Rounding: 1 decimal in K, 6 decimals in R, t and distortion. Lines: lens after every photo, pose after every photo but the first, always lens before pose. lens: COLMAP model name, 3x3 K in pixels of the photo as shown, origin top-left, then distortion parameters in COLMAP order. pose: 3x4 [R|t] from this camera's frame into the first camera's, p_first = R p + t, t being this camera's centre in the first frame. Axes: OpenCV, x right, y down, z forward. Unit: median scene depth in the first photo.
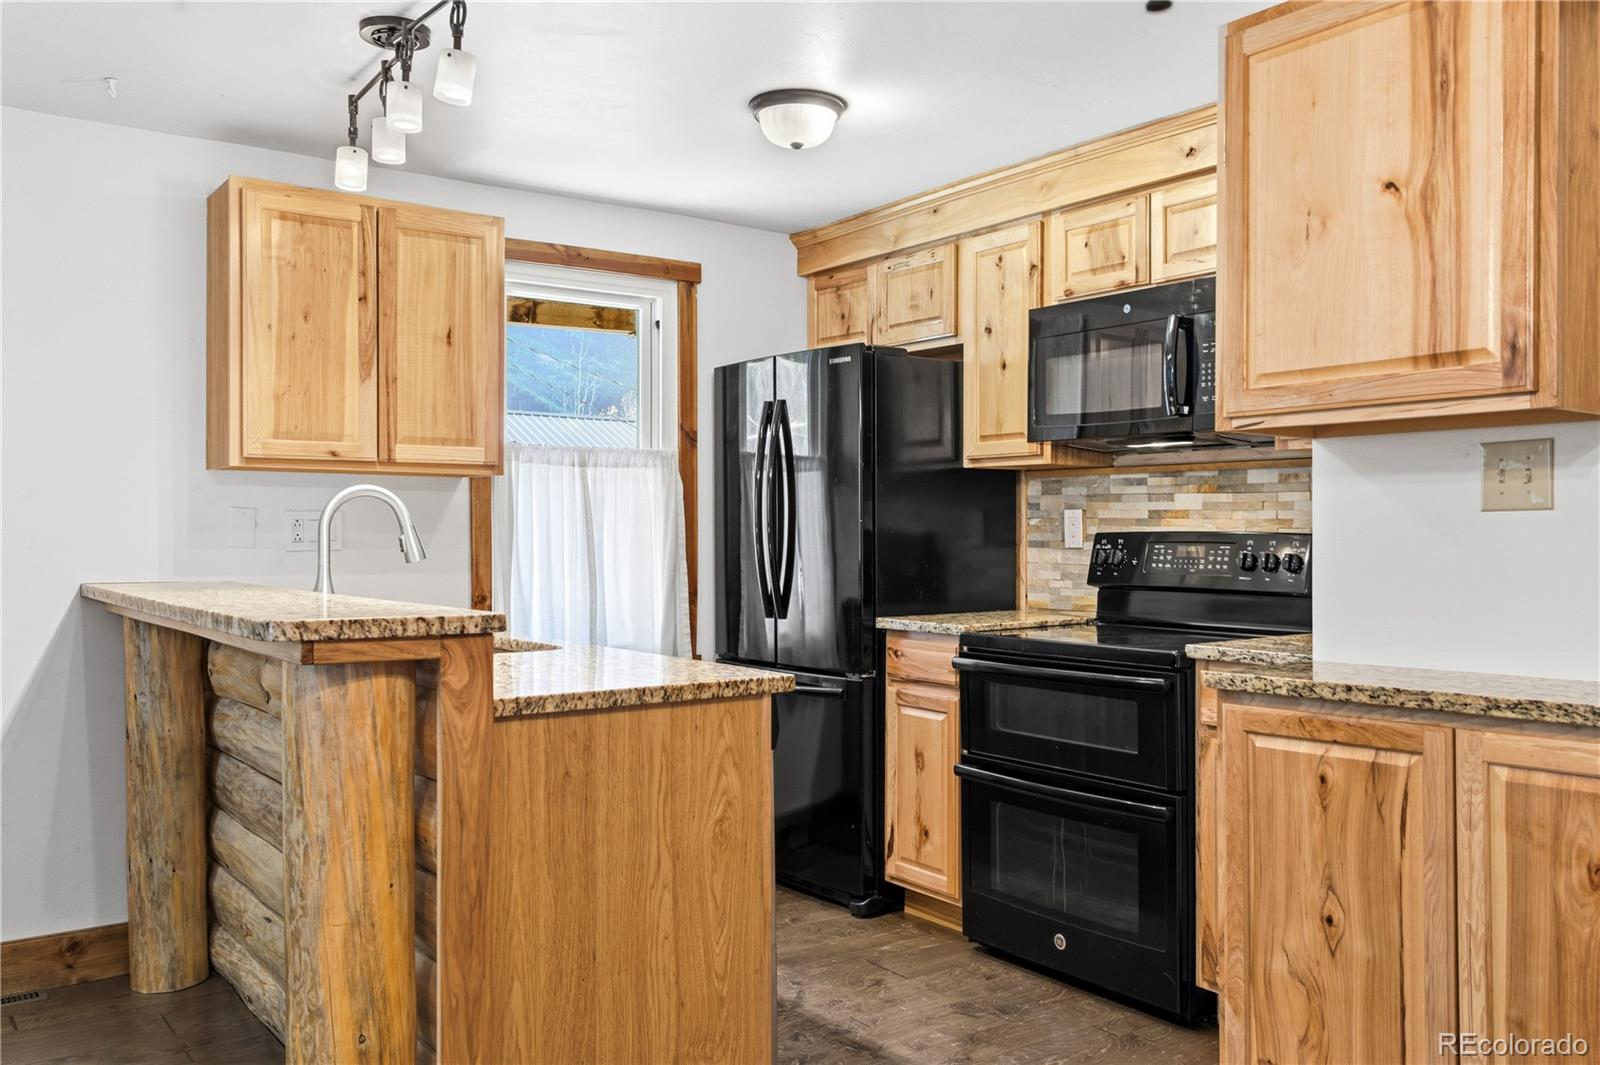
lens RADIAL K [[1310.6, 0, 807.1], [0, 1310.6, 536.8], [0, 0, 1]] dist [-0.003547, -0.003234]
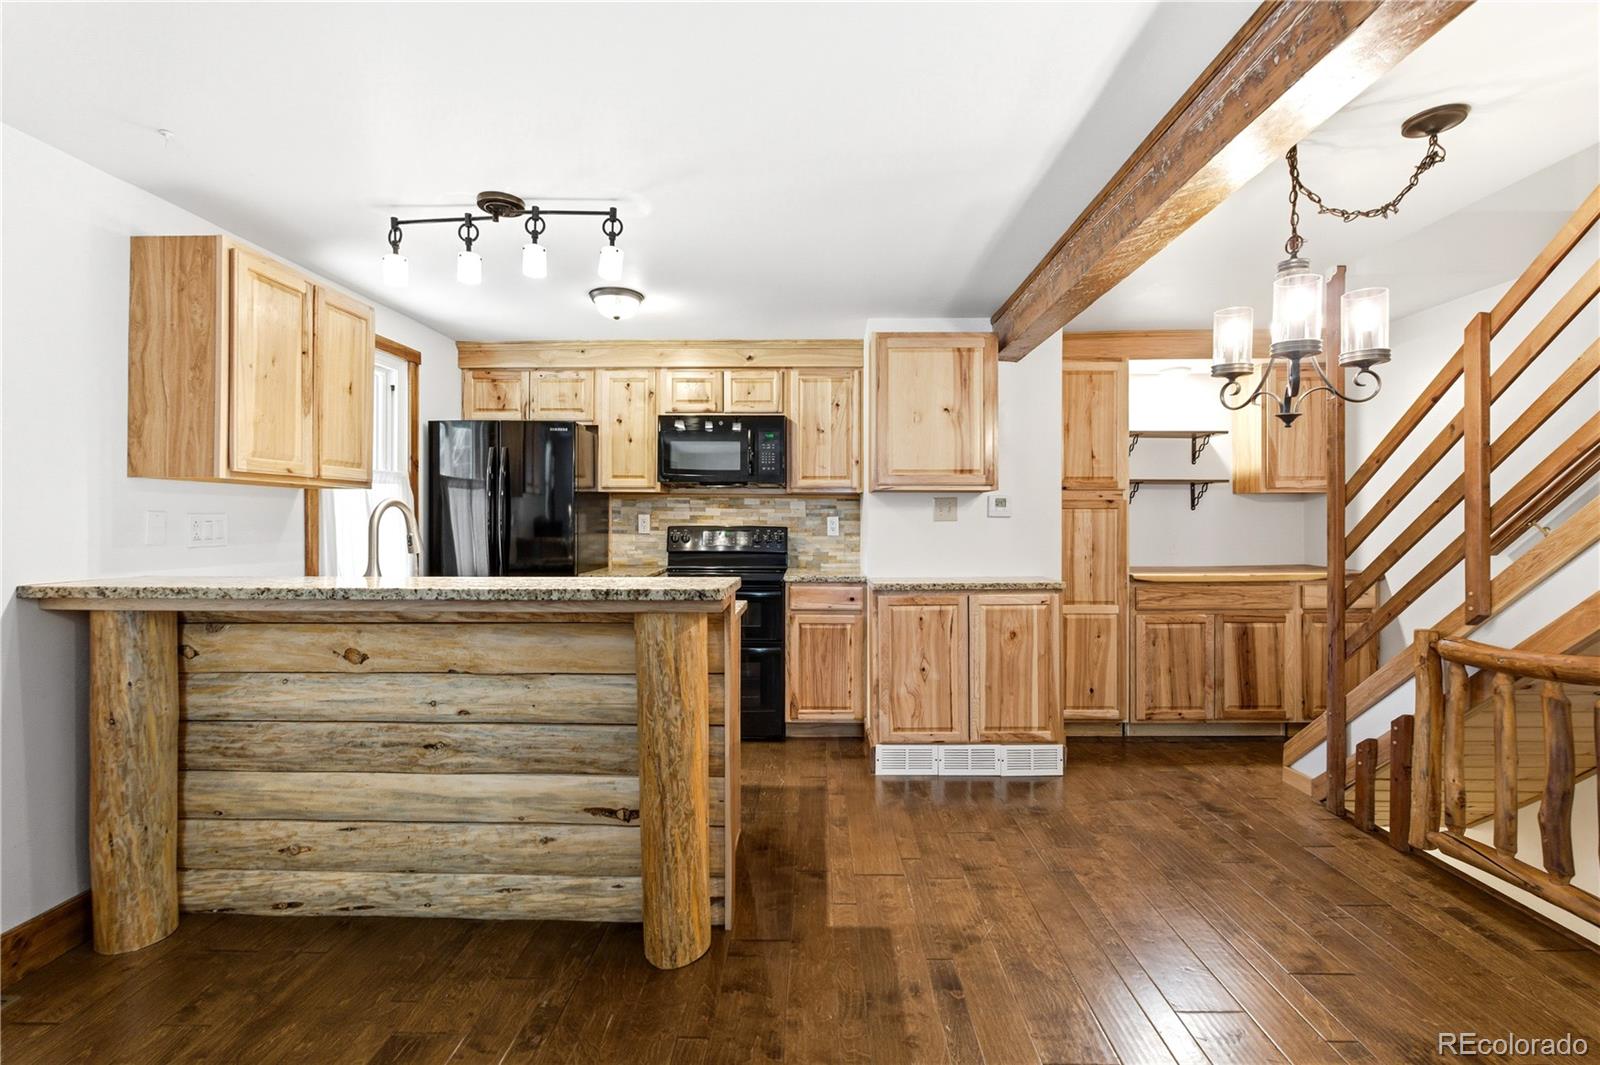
lens RADIAL K [[710.1, 0, 799.1], [0, 710.1, 520.2], [0, 0, 1]] dist [-0.007532, 0.000688]
pose [[0.613574, -0.001154, 0.789636, -0.565152], [-0.000162, 0.999999, 0.001587, -0.015220], [-0.789637, -0.001102, 0.613573, 0.169146]]
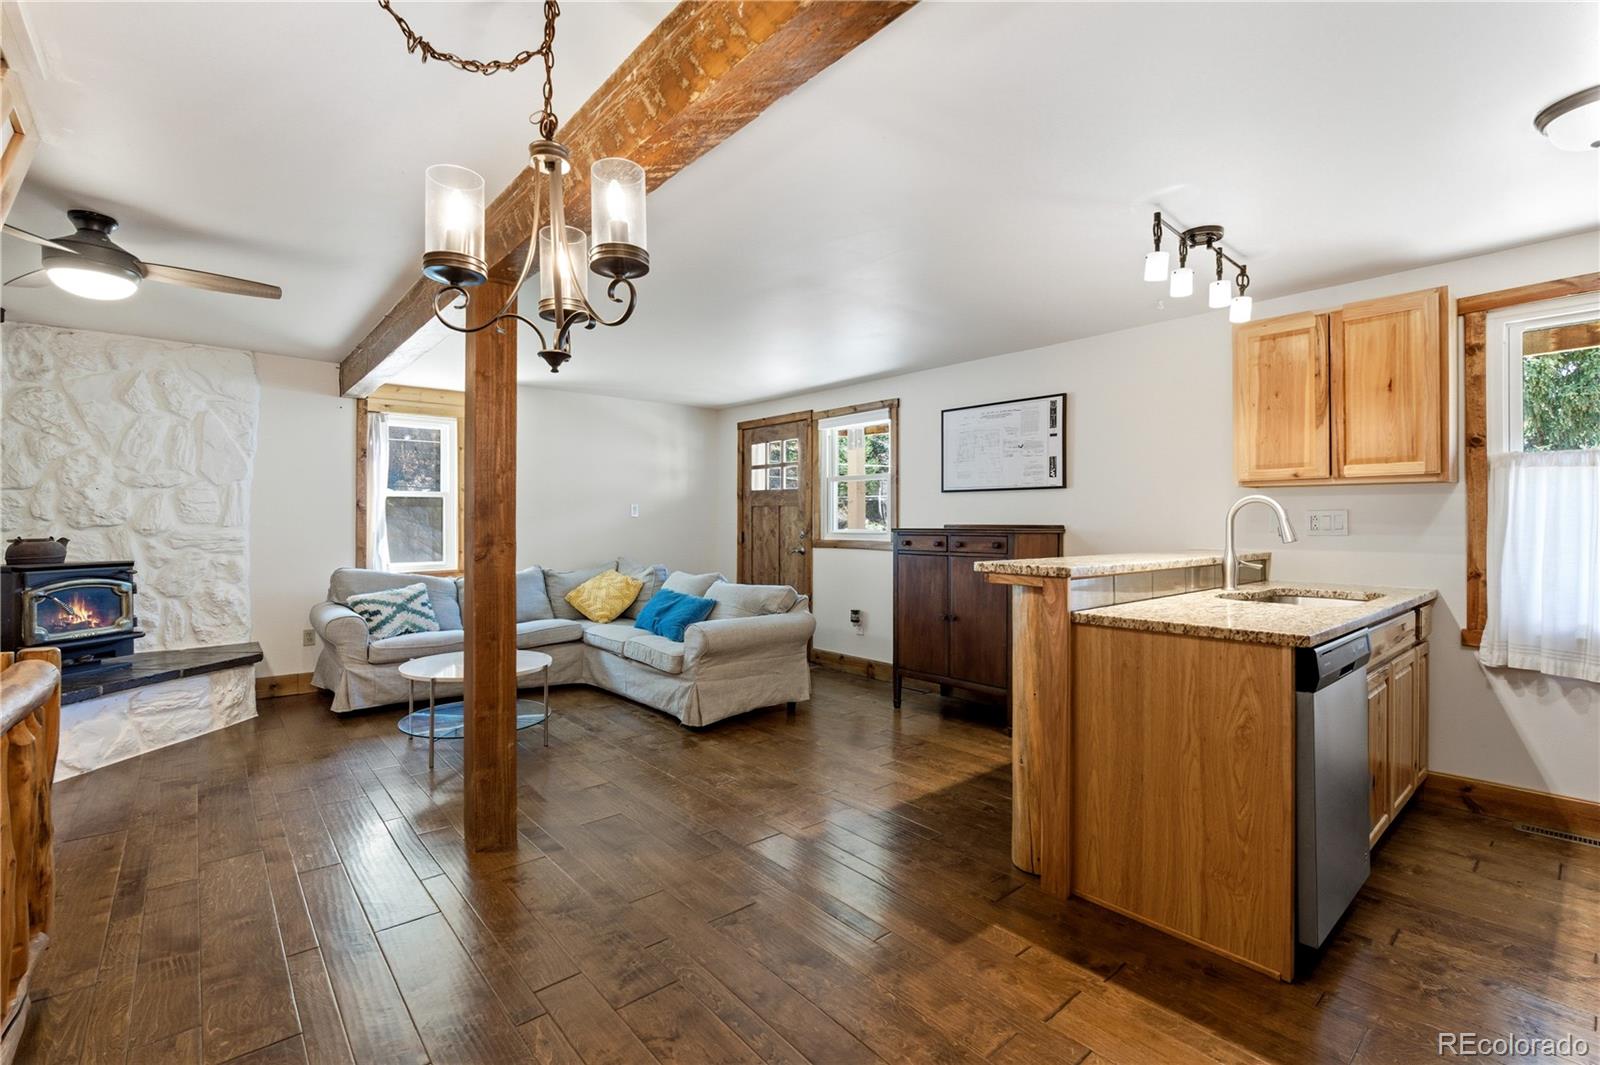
lens RADIAL K [[710.1, 0, 799.1], [0, 710.1, 520.2], [0, 0, 1]] dist [-0.007532, 0.000688]
pose [[0.077167, -0.002983, -0.997014, 0.433663], [-0.003006, 0.999990, -0.003225, -0.002976], [0.997014, 0.003246, 0.077158, 0.301199]]
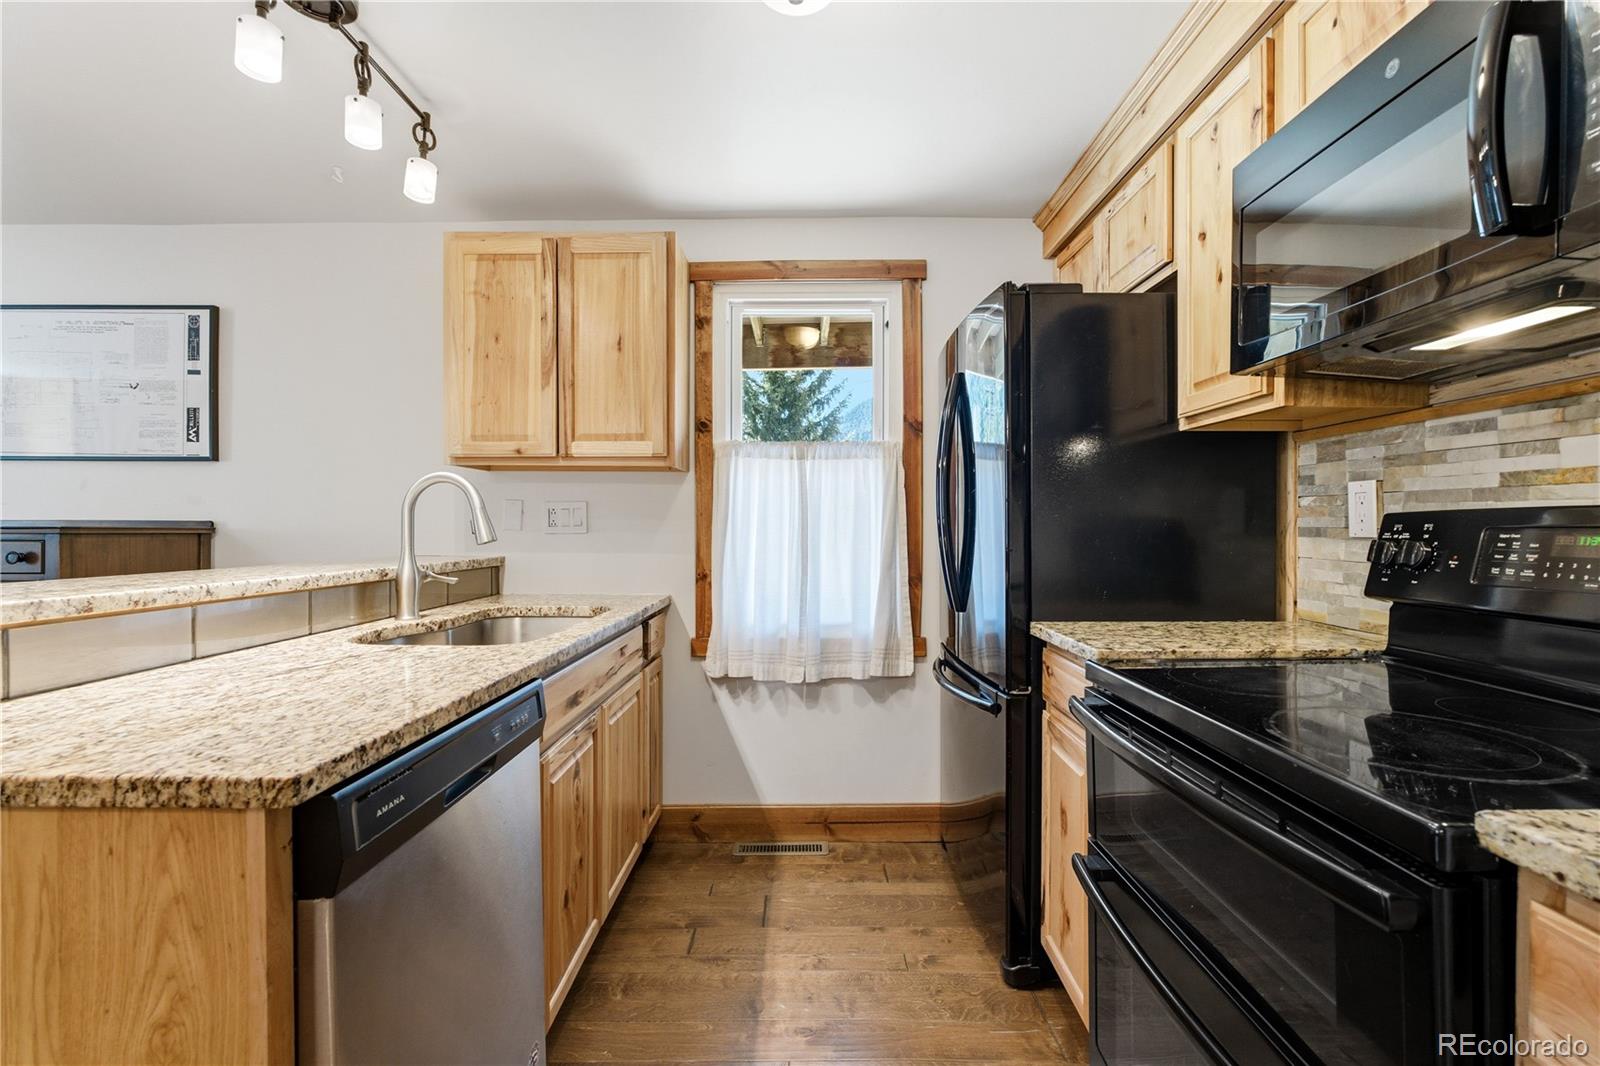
lens RADIAL K [[699.8, 0, 801.8], [0, 699.8, 530.7], [0, 0, 1]] dist [-0.008165, 0.001004]
pose [[0.800991, 0.004205, -0.598661, 0.209139], [-0.003303, 0.999991, 0.002604, 0.005425], [0.598667, -0.000108, 0.800998, 0.606830]]
